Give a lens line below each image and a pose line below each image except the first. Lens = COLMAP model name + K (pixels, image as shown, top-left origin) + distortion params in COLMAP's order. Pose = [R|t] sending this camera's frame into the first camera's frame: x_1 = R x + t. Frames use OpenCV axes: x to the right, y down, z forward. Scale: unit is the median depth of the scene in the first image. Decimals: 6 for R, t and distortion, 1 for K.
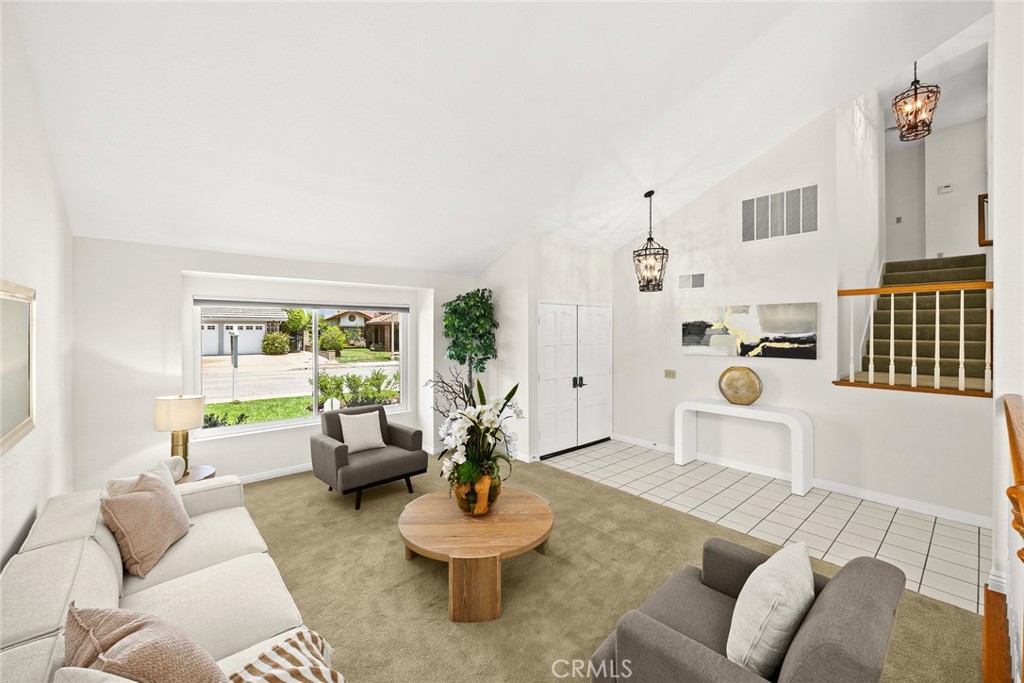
lens RADIAL K [[414.0, 0, 516.4], [0, 414.0, 330.7], [0, 0, 1]] dist [-0.000772, 0.000166]
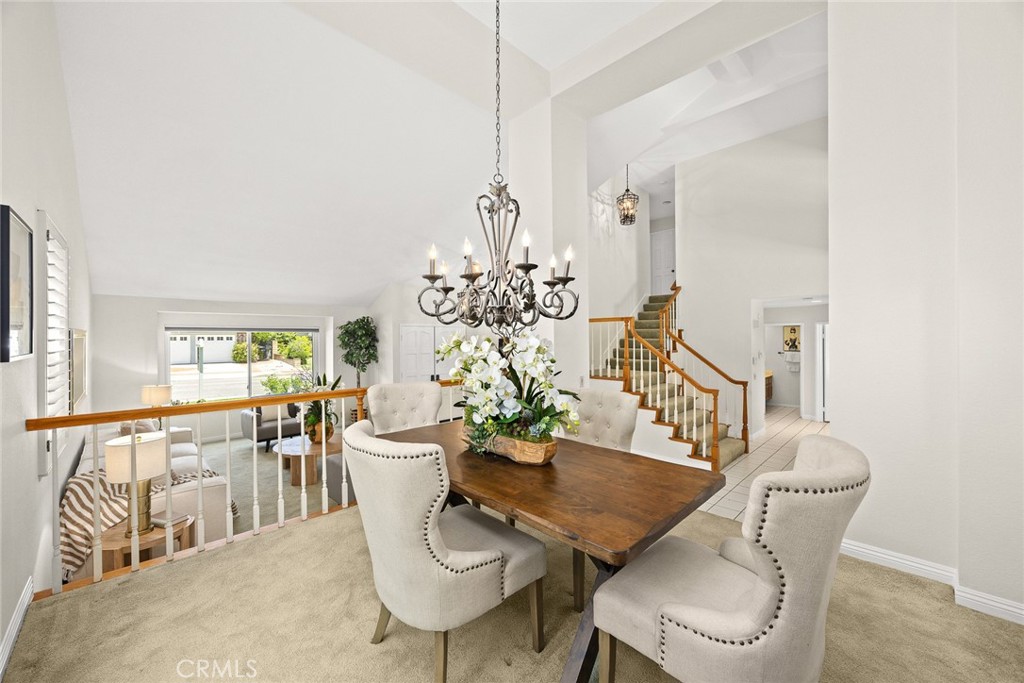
lens RADIAL K [[396.8, 0, 507.8], [0, 396.8, 337.1], [0, 0, 1]] dist [0.000866, 0.000044]
pose [[0.998885, -0.006730, 0.046718, 0.320488], [0.006838, 0.999974, -0.002163, -0.017532], [-0.046702, 0.002480, 0.998906, -0.404689]]
